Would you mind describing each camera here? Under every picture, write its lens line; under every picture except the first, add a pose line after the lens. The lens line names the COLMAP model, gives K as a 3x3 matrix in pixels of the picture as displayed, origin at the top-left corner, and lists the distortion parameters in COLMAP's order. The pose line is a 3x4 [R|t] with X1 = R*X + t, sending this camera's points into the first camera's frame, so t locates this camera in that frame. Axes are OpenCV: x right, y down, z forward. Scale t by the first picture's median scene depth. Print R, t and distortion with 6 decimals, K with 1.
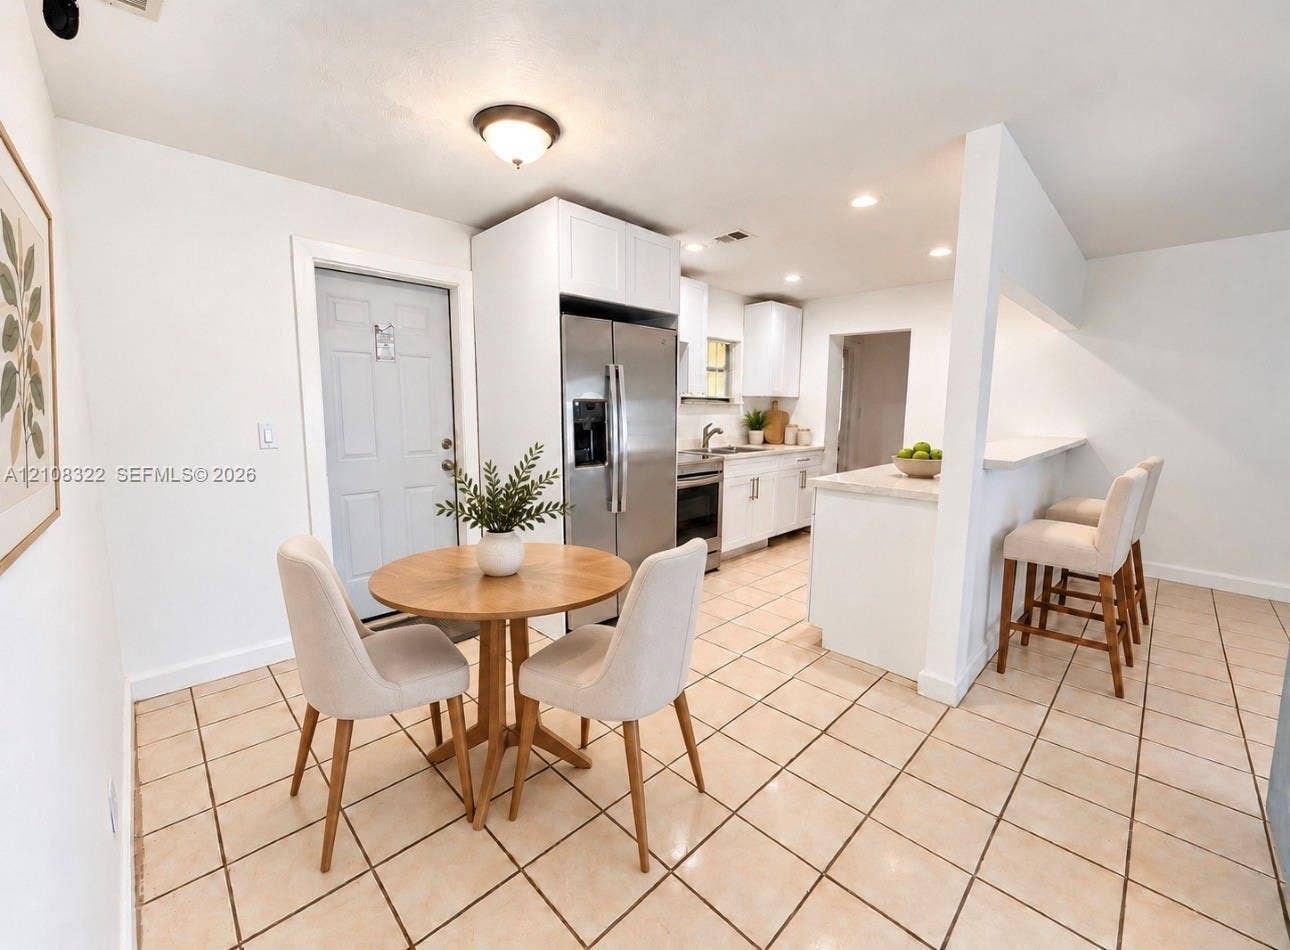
lens RADIAL K [[519.6, 0, 641.9], [0, 519.6, 481.1], [0, 0, 1]] dist [-0.004041, -0.000832]
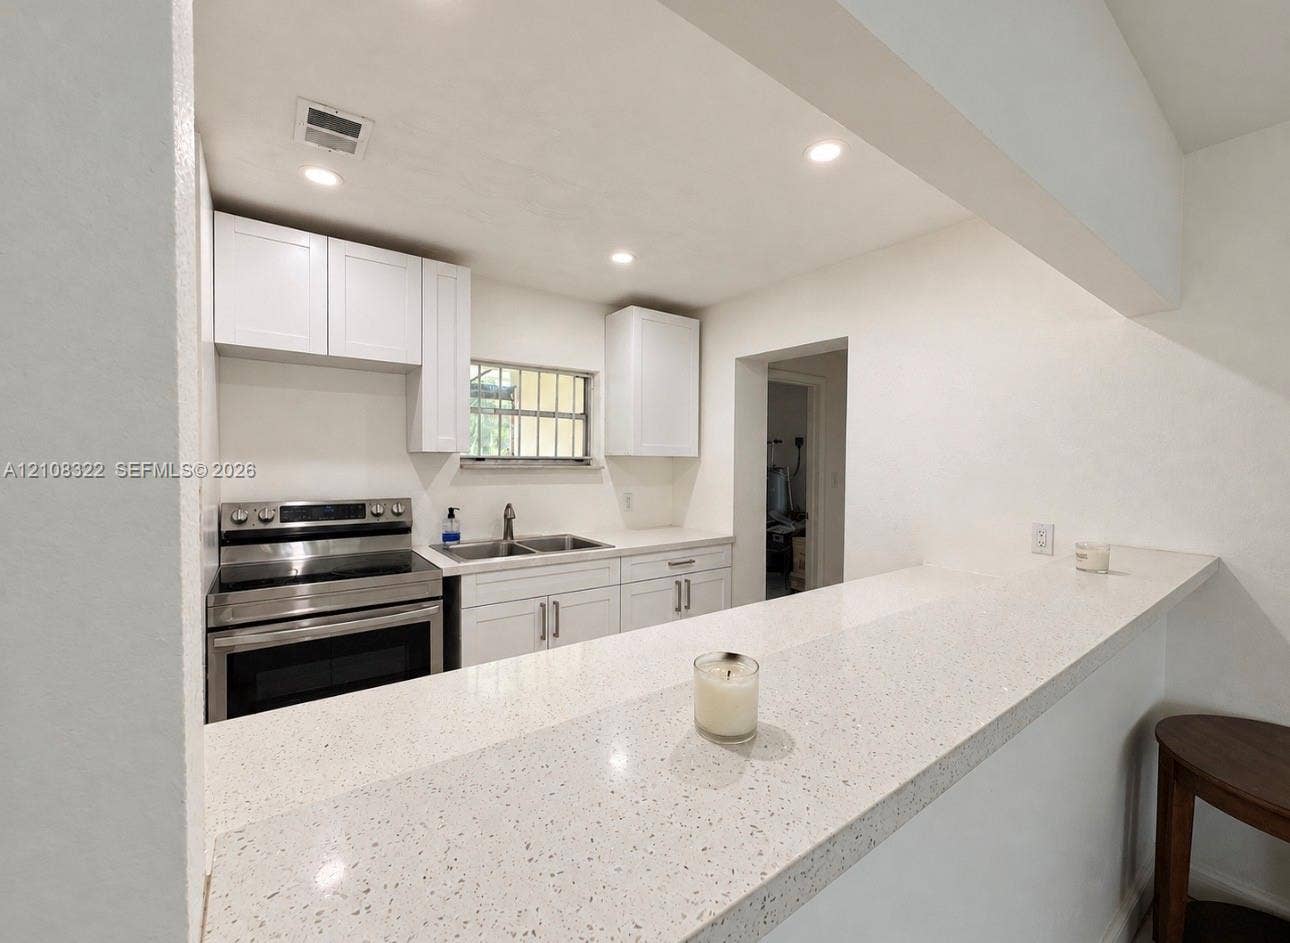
lens RADIAL K [[519.6, 0, 640.9], [0, 519.6, 481.1], [0, 0, 1]] dist [-0.004041, -0.000832]
pose [[0.988343, 0.009439, -0.151954, 0.336267], [-0.025177, 0.994467, -0.101984, -0.067792], [0.150151, 0.104621, 0.983112, 0.380101]]
